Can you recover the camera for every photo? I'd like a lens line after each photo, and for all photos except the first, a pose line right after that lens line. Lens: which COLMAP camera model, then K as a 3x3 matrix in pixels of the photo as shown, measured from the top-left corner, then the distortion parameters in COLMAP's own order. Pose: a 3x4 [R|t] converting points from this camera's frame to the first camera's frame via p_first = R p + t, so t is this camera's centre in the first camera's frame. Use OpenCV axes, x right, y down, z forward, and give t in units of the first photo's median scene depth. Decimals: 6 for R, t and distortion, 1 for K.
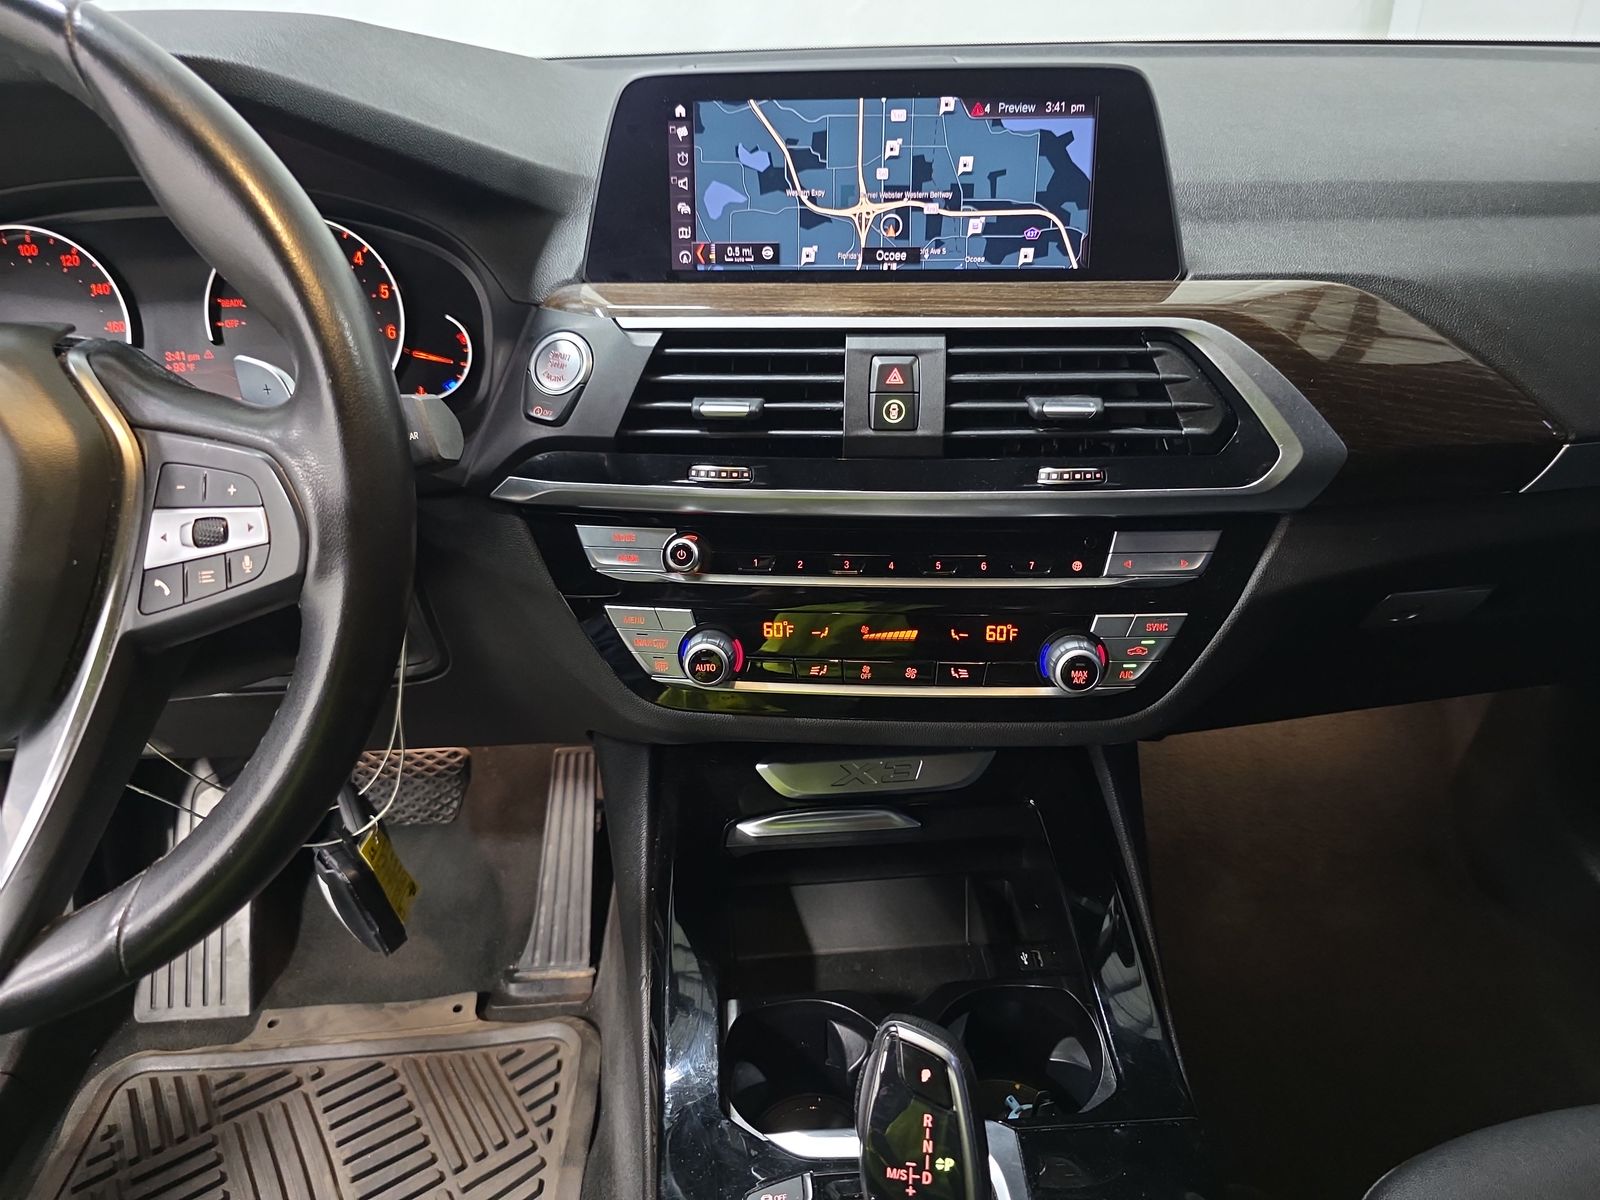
lens RADIAL K [[1068.2, 0, 800.4], [0, 1068.2, 609.9], [0, 0, 1]] dist [0.020480, -0.007254]
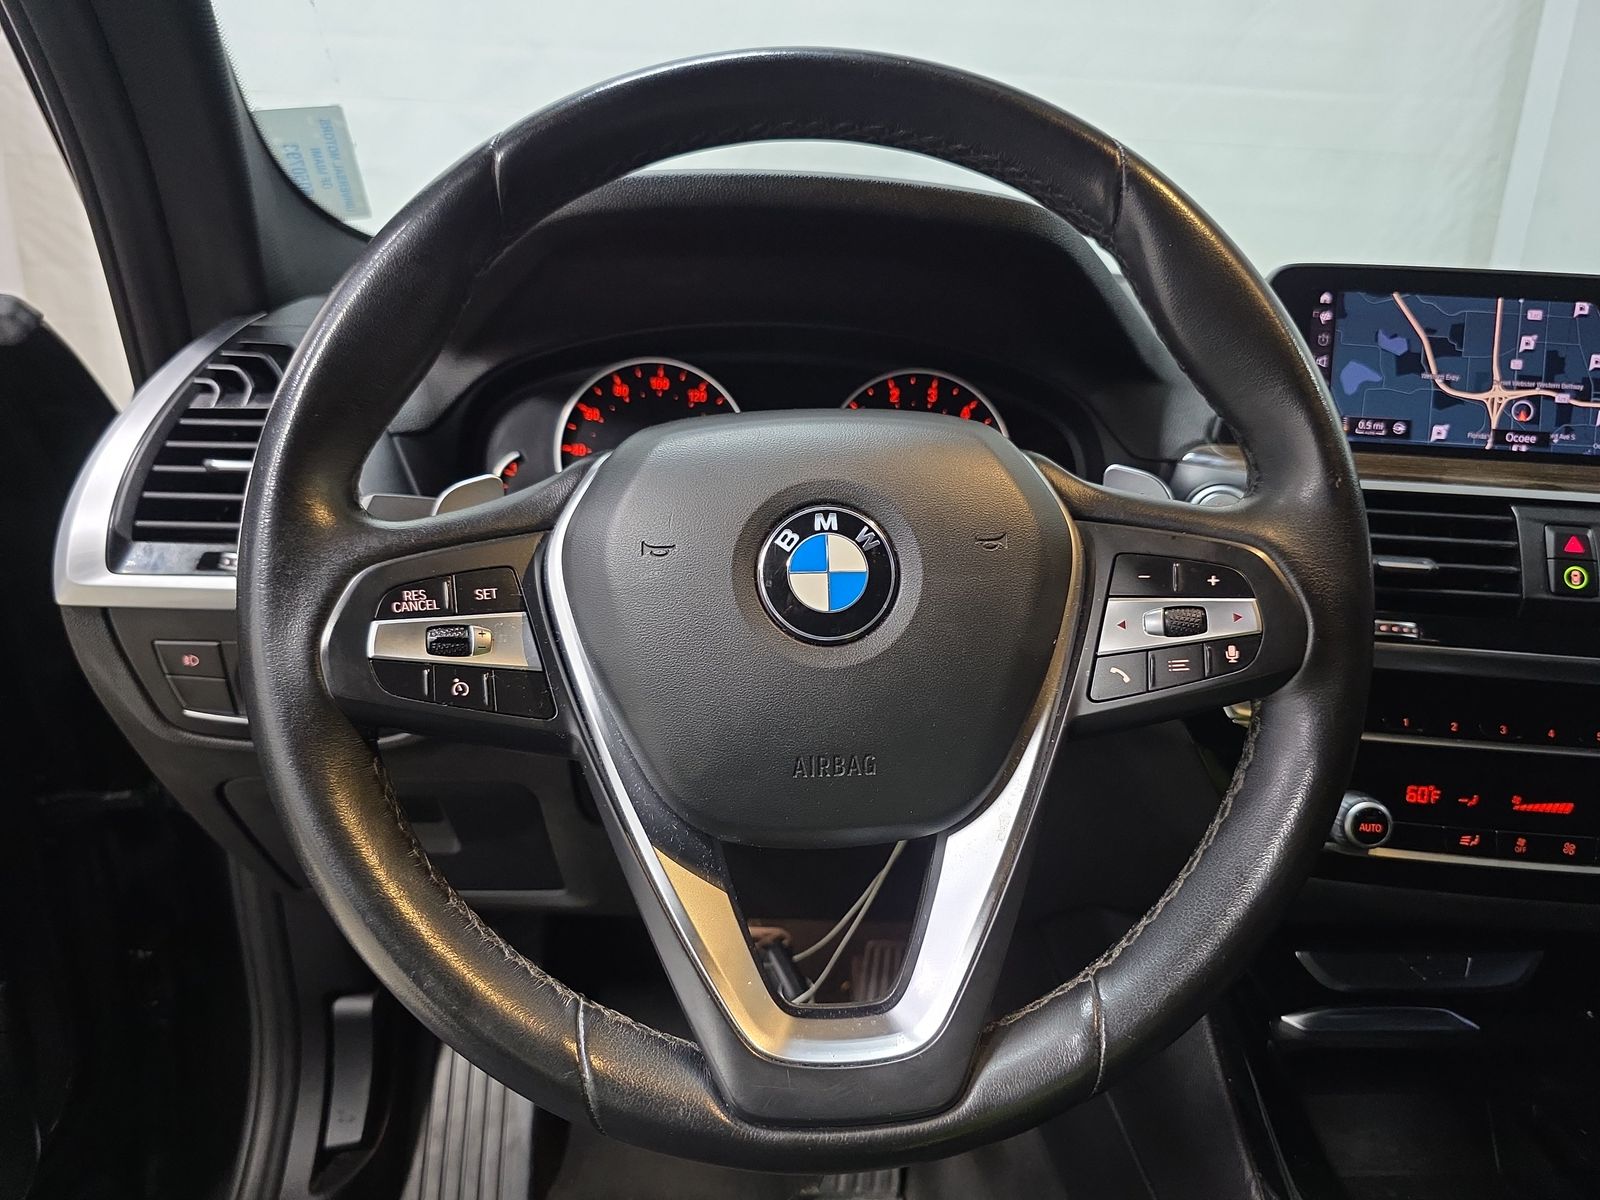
lens RADIAL K [[1068.2, 0, 801.5], [0, 1068.2, 603.1], [0, 0, 1]] dist [0.020480, -0.007254]
pose [[0.997576, 0.067198, 0.018091, -0.630918], [-0.061506, 0.972979, -0.222552, 0.104683], [-0.032557, 0.220900, 0.974753, 0.032367]]
